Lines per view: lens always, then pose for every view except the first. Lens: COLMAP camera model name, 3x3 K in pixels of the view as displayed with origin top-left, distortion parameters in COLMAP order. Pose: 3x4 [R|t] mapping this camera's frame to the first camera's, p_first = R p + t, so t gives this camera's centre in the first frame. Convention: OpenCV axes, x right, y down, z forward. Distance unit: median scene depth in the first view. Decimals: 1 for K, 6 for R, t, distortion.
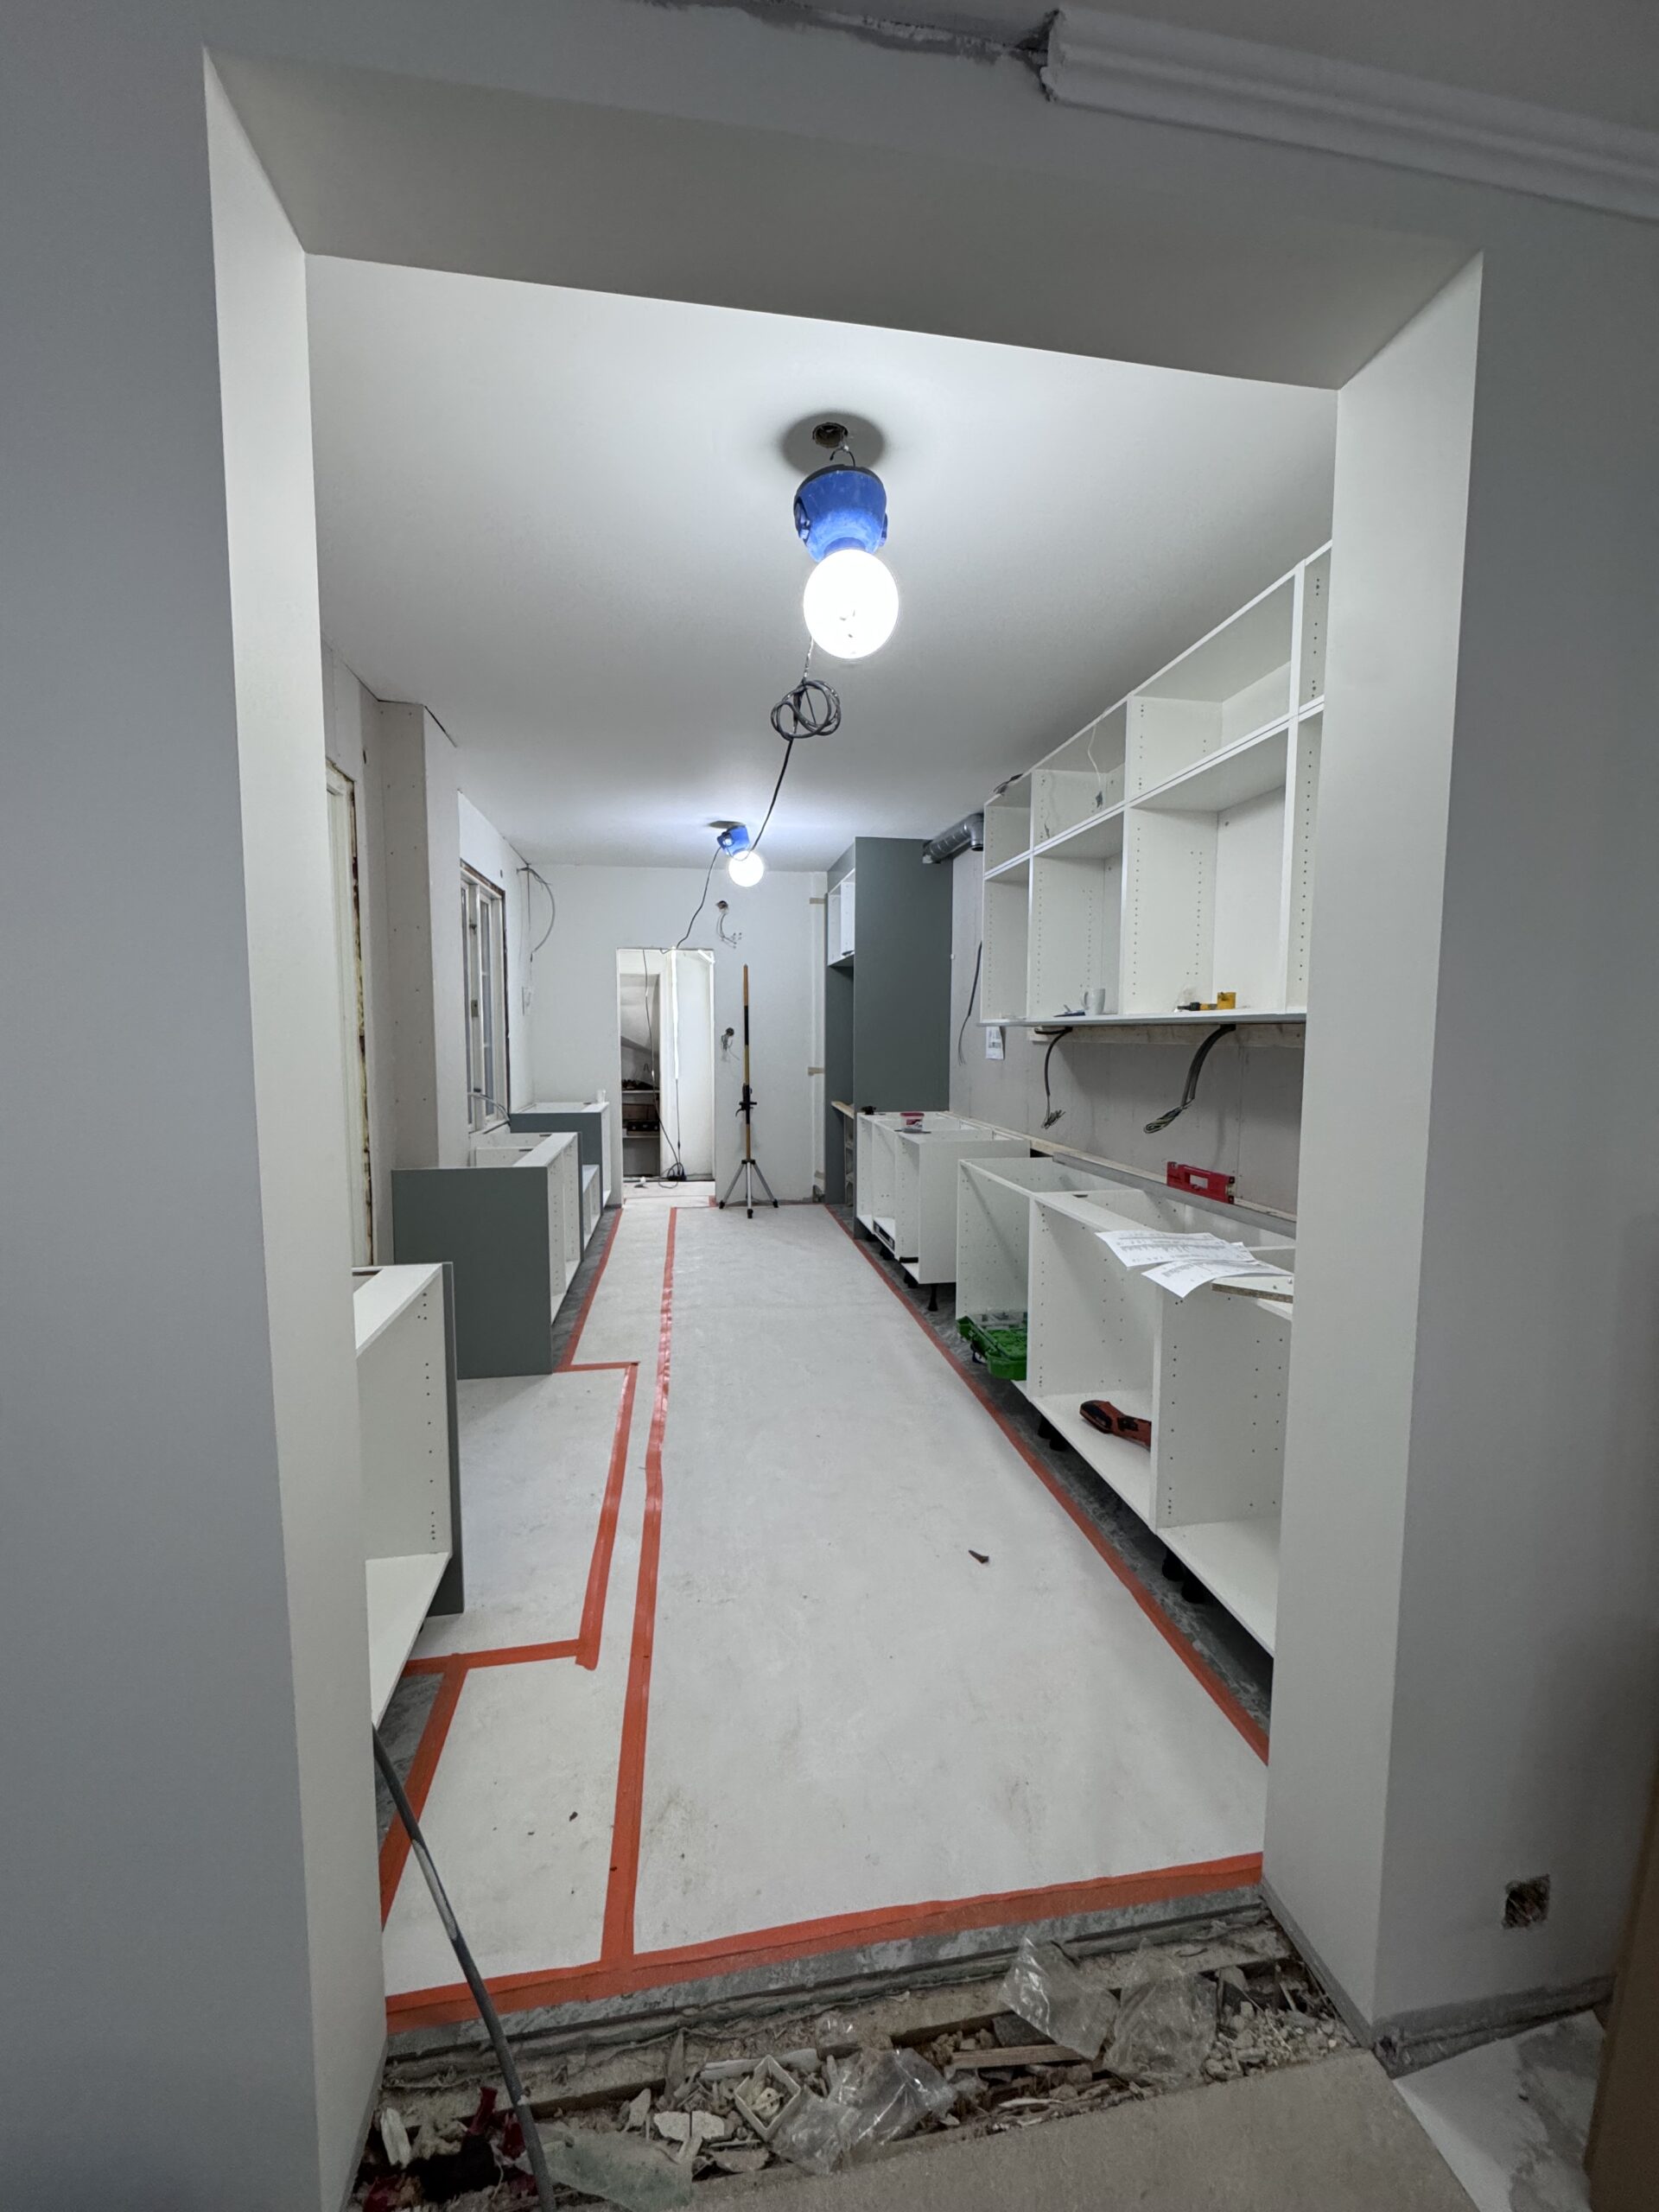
lens RADIAL K [[872.0, 0, 825.0], [0, 872.0, 1106.5], [0, 0, 1]] dist [-0.009354, 0.002447]
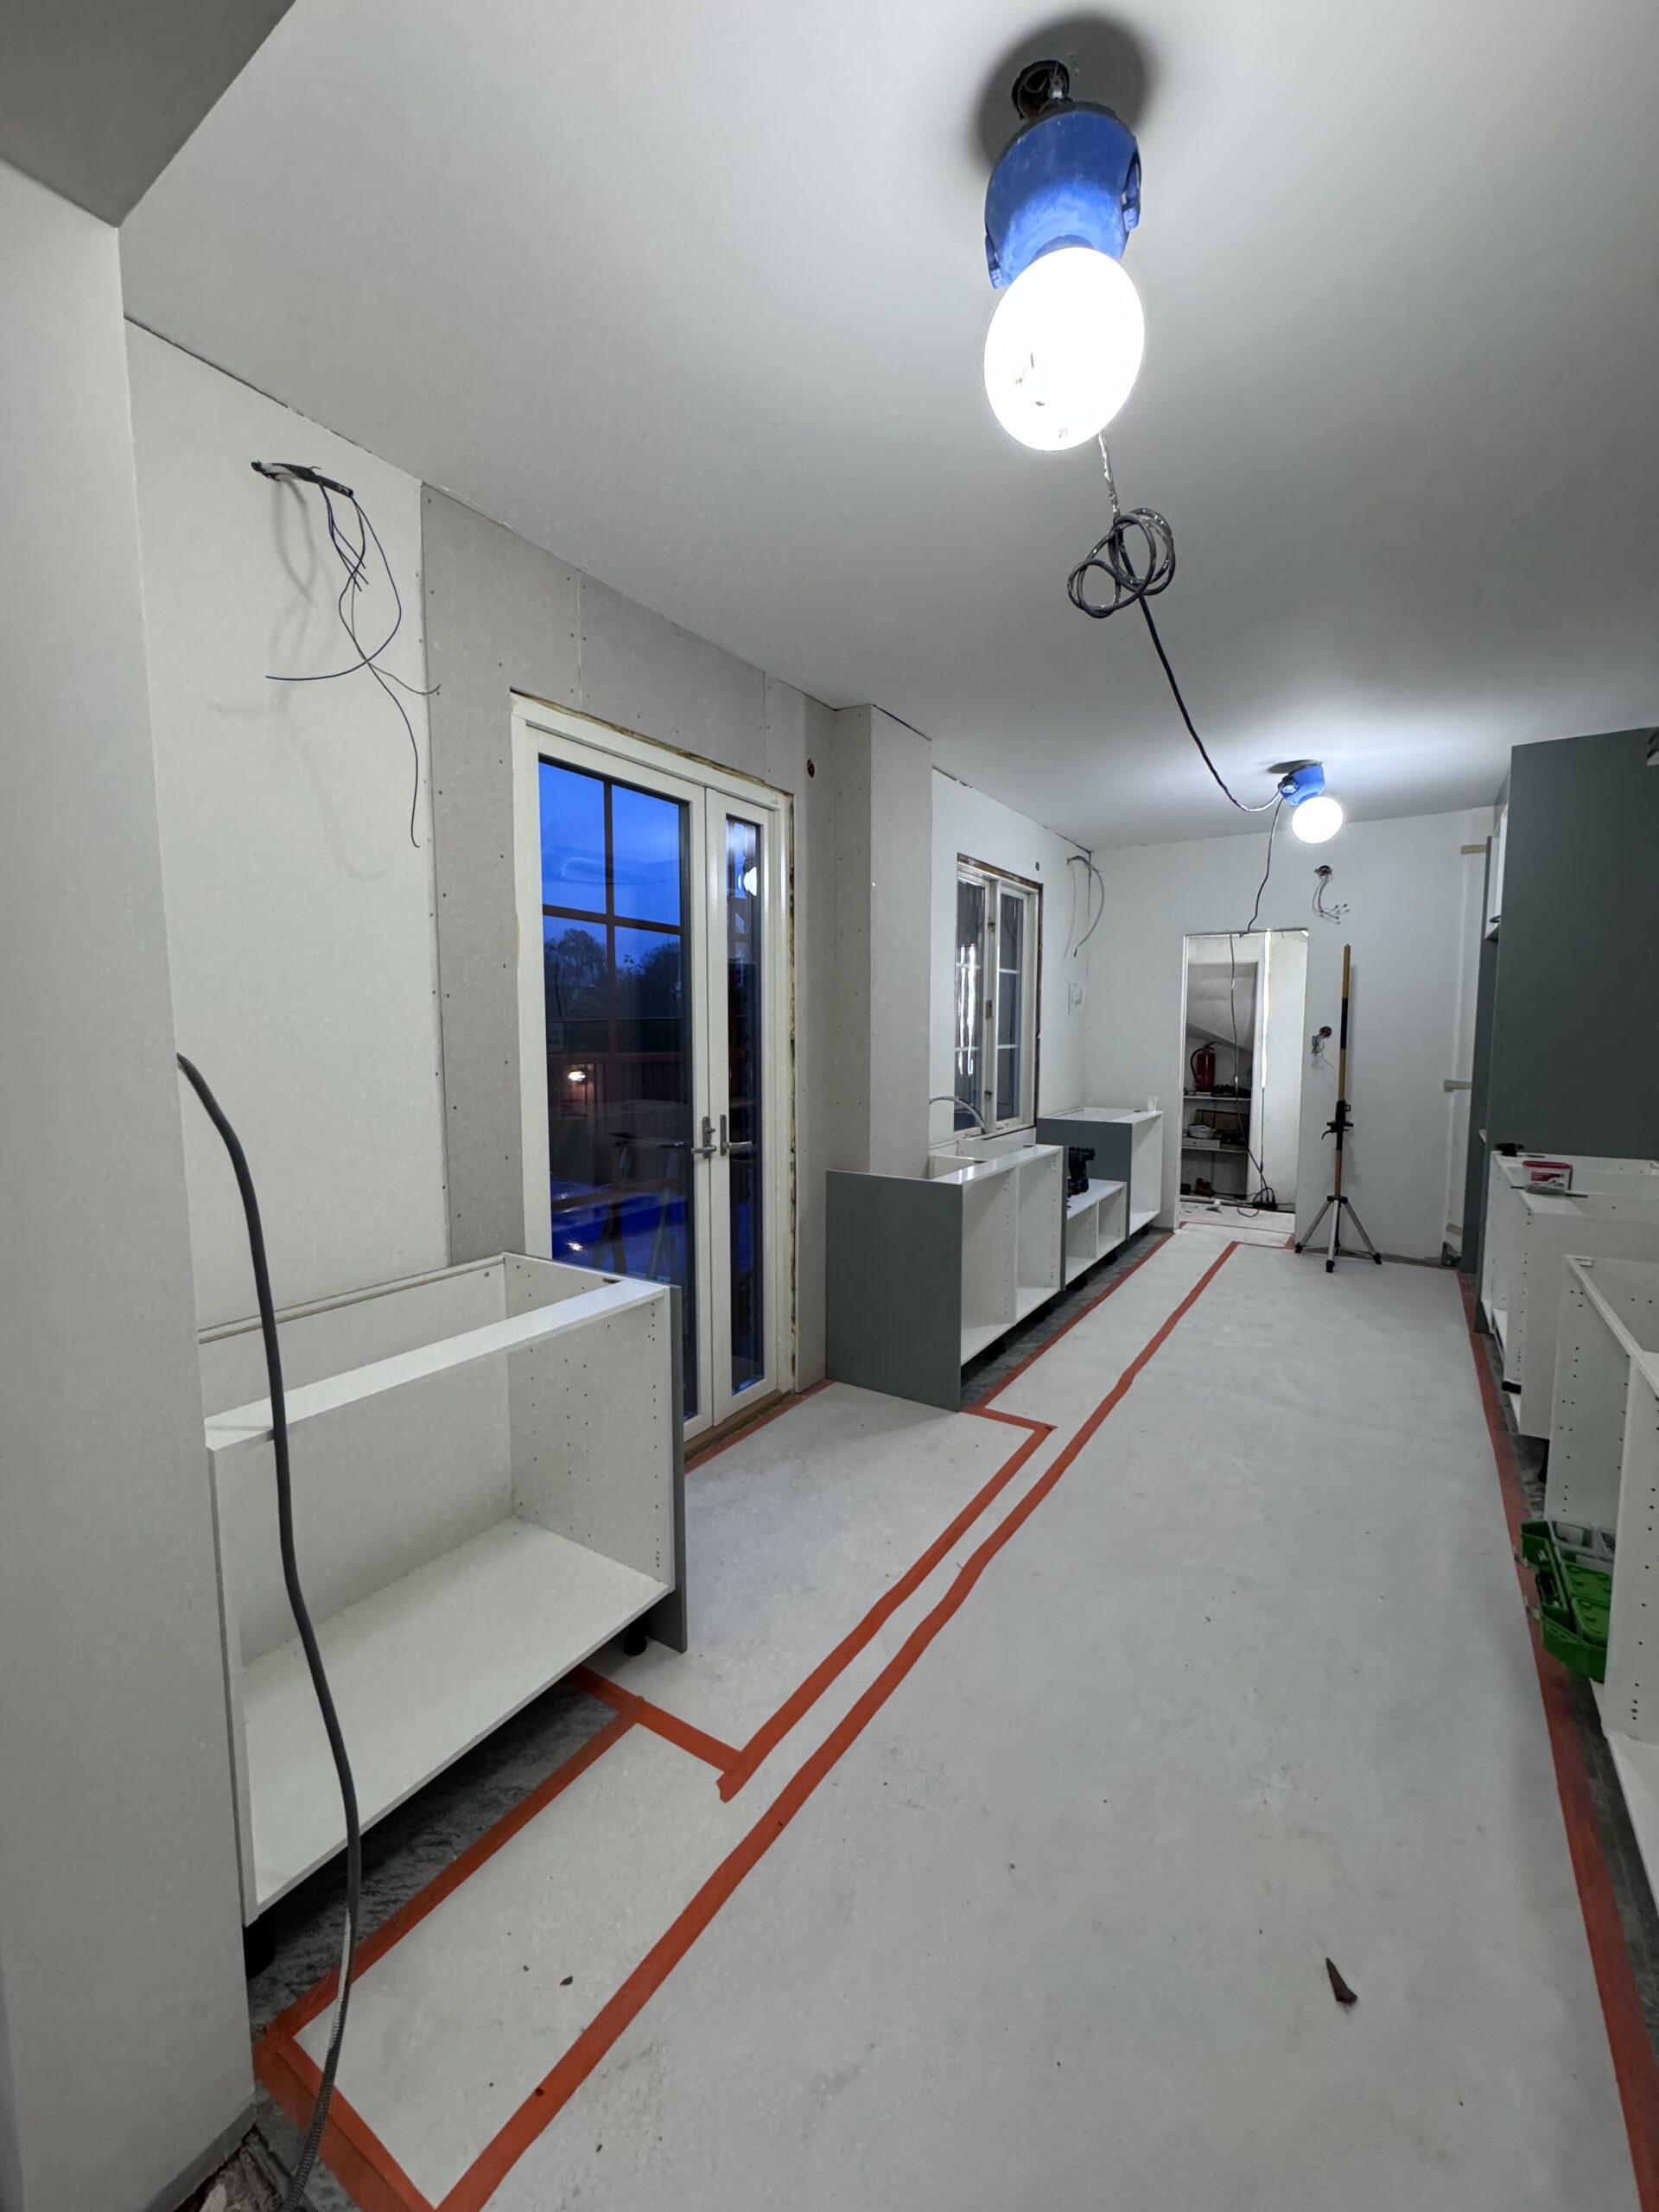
lens RADIAL K [[872.0, 0, 833.2], [0, 872.0, 1104.2], [0, 0, 1]] dist [-0.009354, 0.002447]
pose [[0.739316, 0.057896, -0.670865, 0.111685], [-0.055474, 0.998147, 0.025007, -0.018167], [0.671069, 0.018727, 0.741158, 0.143780]]
